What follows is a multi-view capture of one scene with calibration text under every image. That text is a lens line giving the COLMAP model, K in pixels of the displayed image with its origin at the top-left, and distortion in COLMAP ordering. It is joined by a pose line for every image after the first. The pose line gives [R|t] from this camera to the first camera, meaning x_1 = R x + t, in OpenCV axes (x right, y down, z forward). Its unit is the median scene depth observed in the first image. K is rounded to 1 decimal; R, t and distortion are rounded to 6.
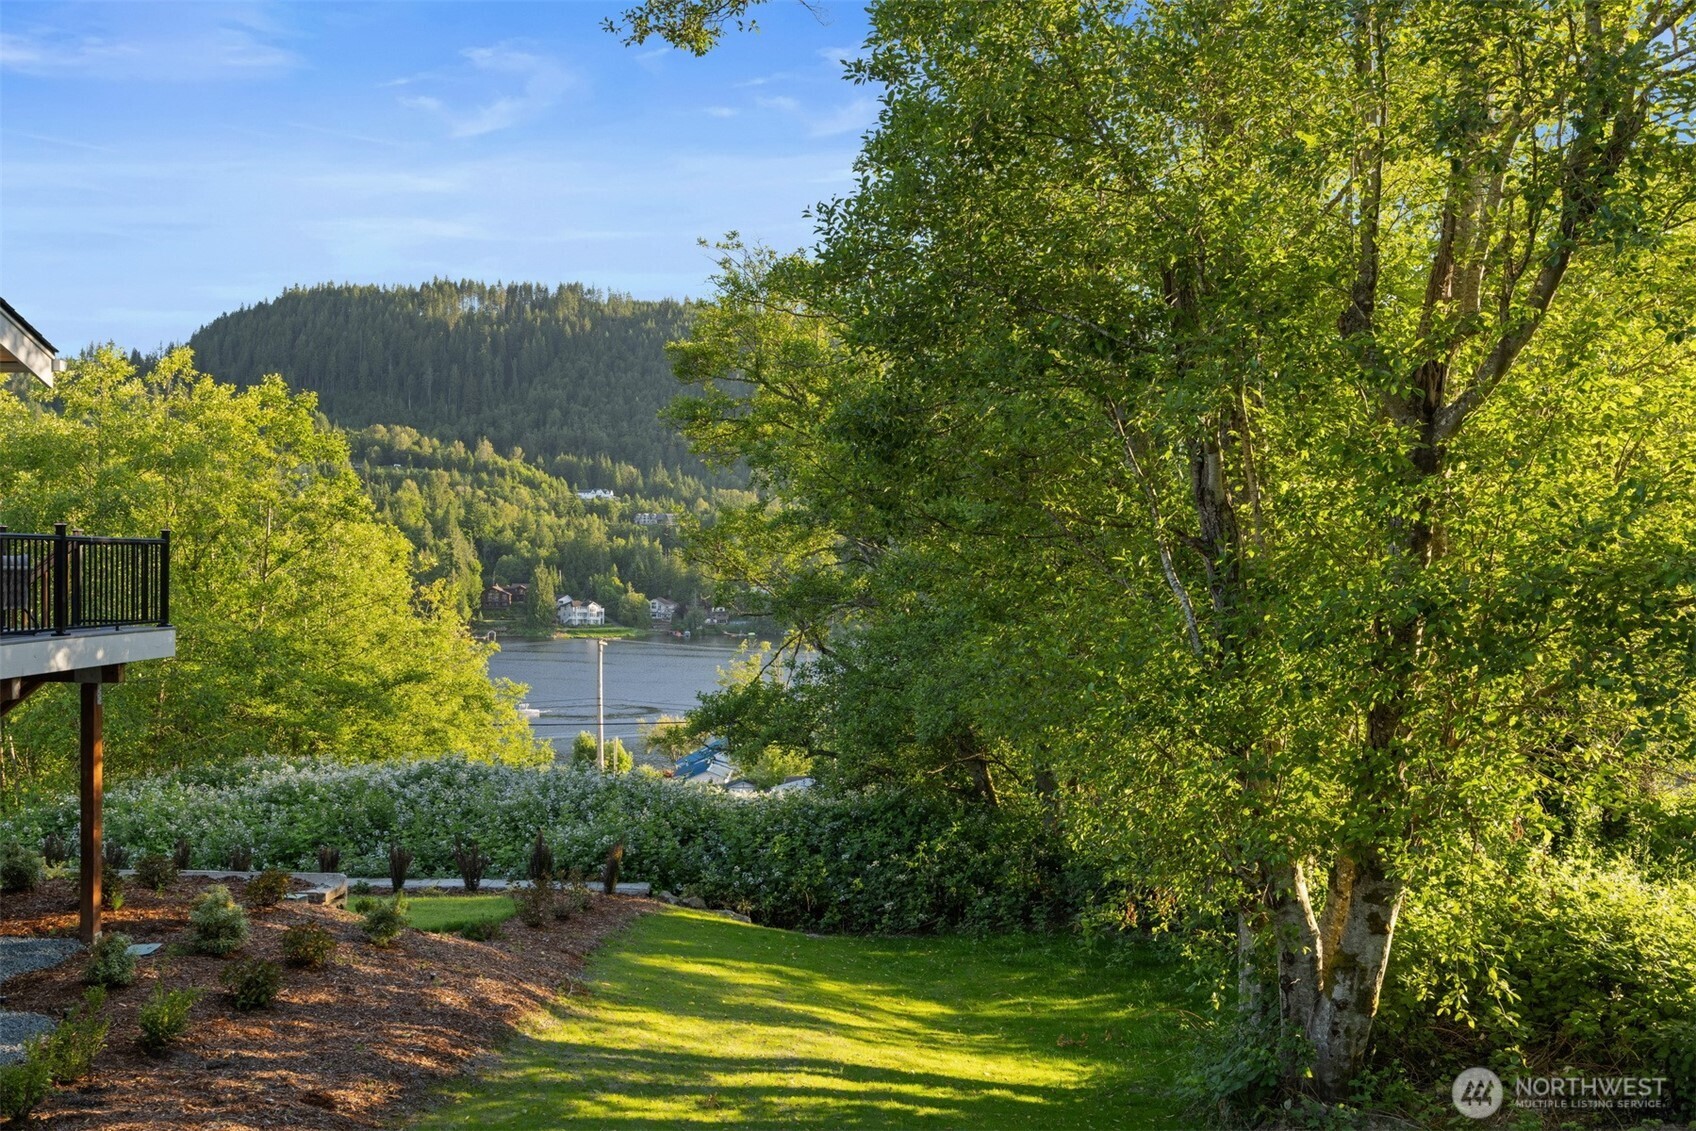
lens RADIAL K [[1634.0, 0, 852.3], [0, 1634.0, 553.2], [0, 0, 1]] dist [-0.005527, 0.031798]
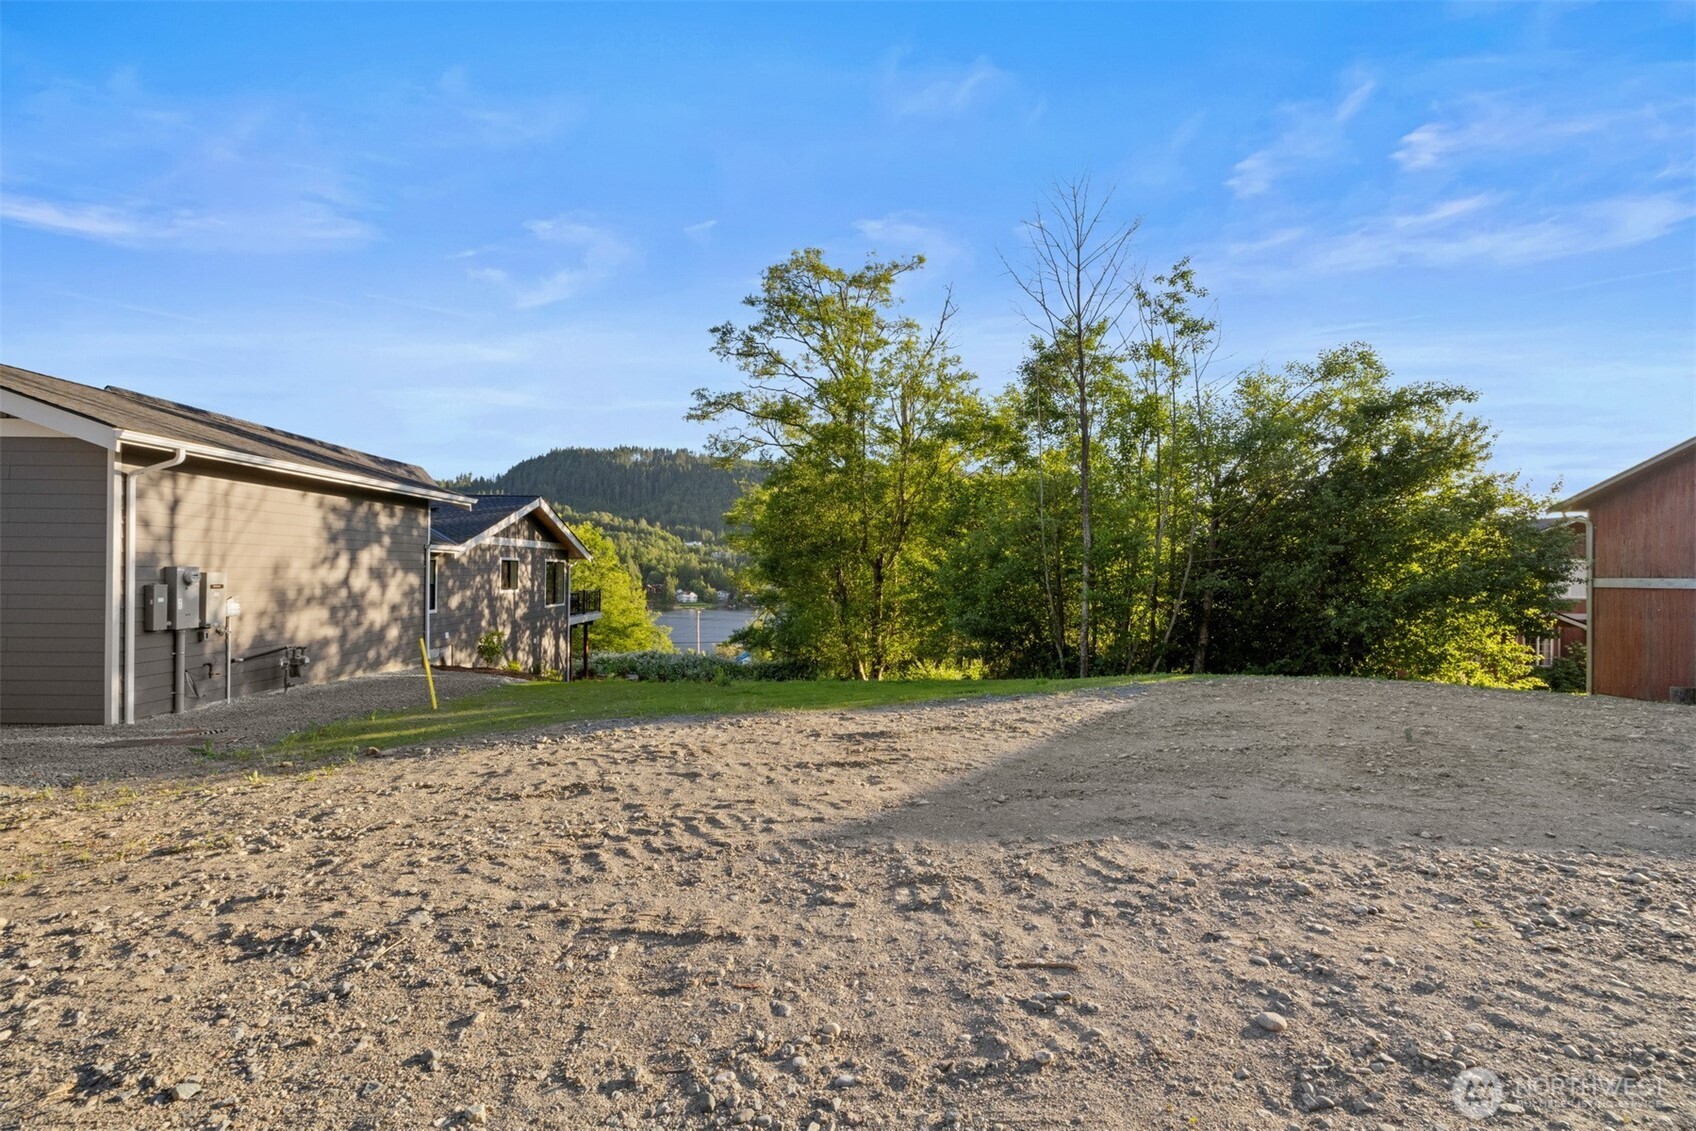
lens RADIAL K [[749.1, 0, 848.0], [0, 749.1, 565.5], [0, 0, 1]] dist [0.000245, 0.000081]
pose [[0.998799, 0.002764, 0.048913, 0.057352], [-0.002563, 0.999988, -0.004174, -0.035042], [-0.048924, 0.004044, 0.998794, -0.457689]]
